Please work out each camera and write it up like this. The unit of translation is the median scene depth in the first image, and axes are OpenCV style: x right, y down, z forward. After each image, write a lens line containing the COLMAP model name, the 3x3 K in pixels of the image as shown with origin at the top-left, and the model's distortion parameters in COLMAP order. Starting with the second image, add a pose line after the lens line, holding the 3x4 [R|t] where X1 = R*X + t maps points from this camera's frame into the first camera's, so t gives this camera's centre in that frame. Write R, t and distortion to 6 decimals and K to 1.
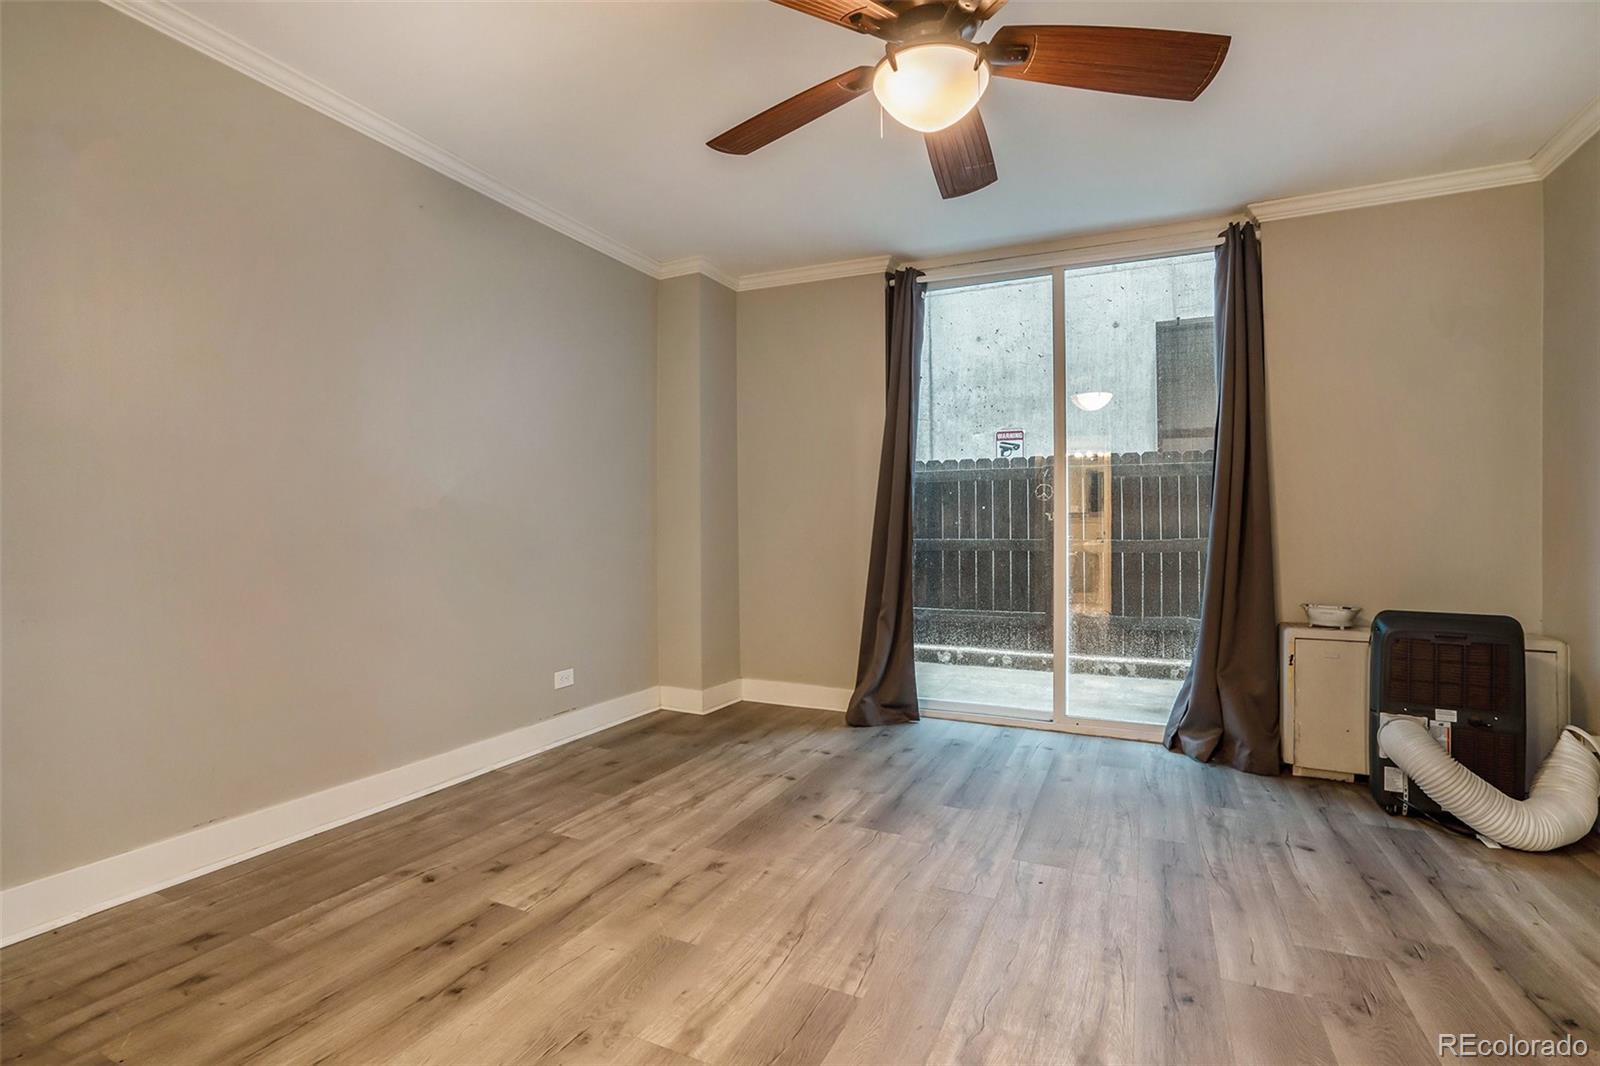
lens RADIAL K [[753.0, 0, 798.3], [0, 753.0, 533.0], [0, 0, 1]] dist [-0.043661, 0.008237]
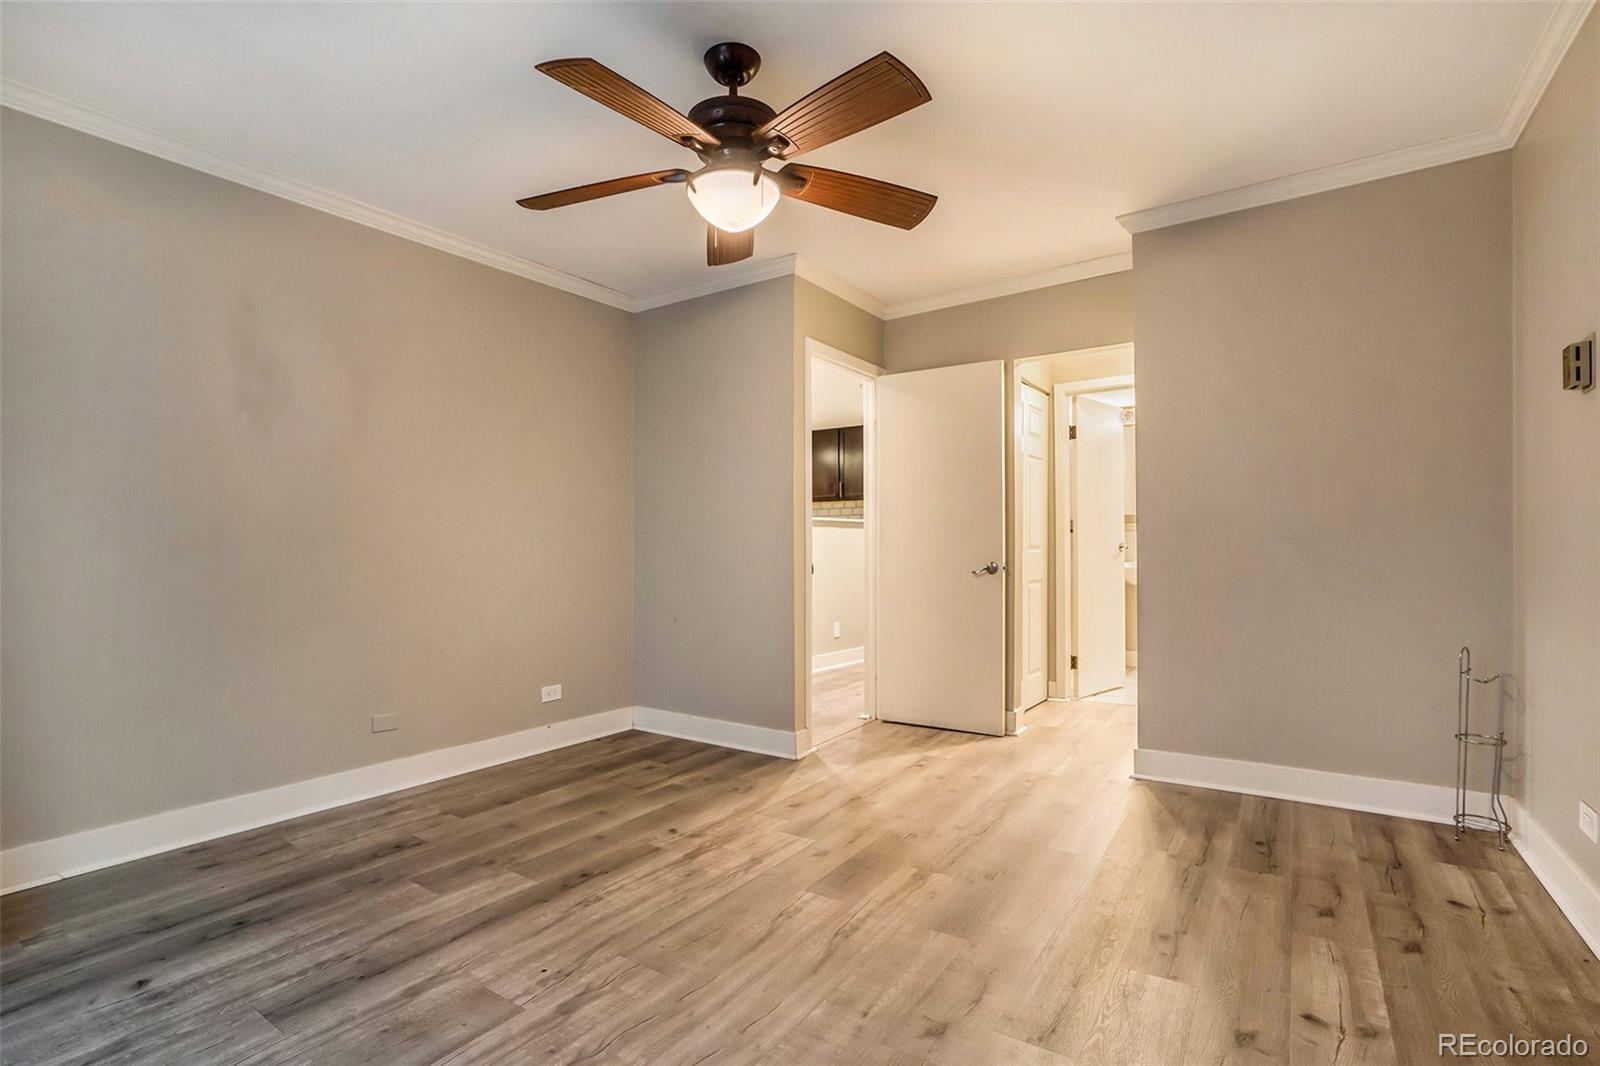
lens RADIAL K [[753.0, 0, 799.8], [0, 753.0, 540.1], [0, 0, 1]] dist [-0.043661, 0.008237]
pose [[-0.987077, 0.005832, 0.160138, -0.114468], [0.004308, 0.999942, -0.009861, -0.016519], [-0.160186, -0.009043, -0.987045, 1.991514]]
